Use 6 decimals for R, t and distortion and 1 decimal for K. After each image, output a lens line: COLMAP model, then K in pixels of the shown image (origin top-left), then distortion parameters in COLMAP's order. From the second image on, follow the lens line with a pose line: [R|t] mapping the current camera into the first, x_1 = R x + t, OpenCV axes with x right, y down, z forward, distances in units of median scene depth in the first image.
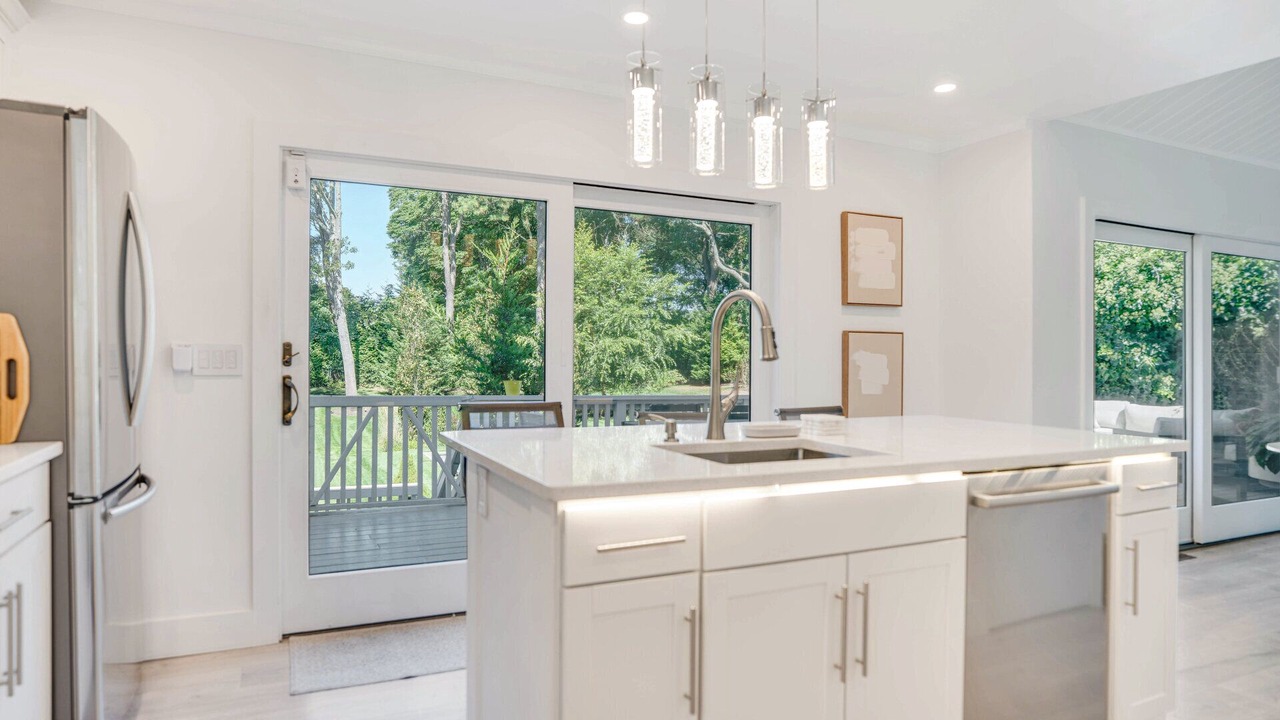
lens RADIAL K [[751.5, 0, 613.7], [0, 751.5, 351.3], [0, 0, 1]] dist [-0.038221, 0.000371]
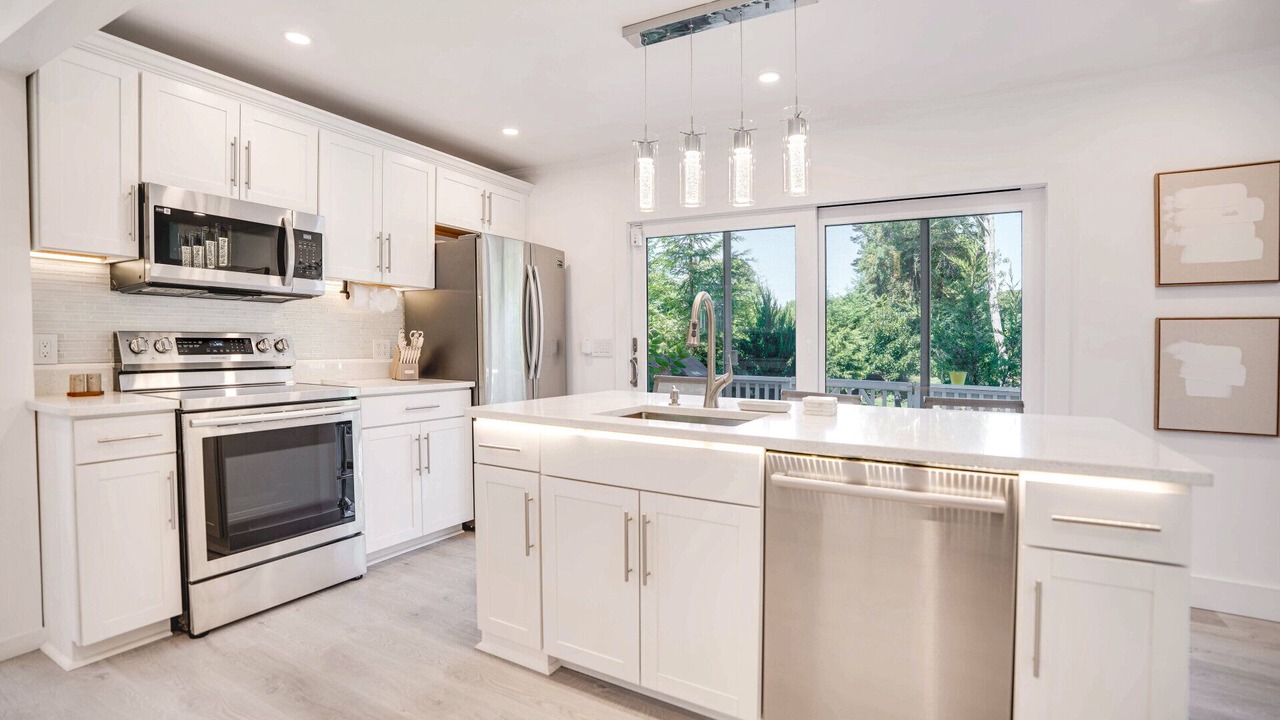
lens RADIAL K [[592.8, 0, 633.3], [0, 592.8, 357.7], [0, 0, 1]] dist [-0.070053, 0.022592]
pose [[0.574042, 0.015270, -0.818683, 0.291247], [-0.003142, 0.999860, 0.016447, 0.004709], [0.818820, -0.006869, 0.574010, 0.098113]]
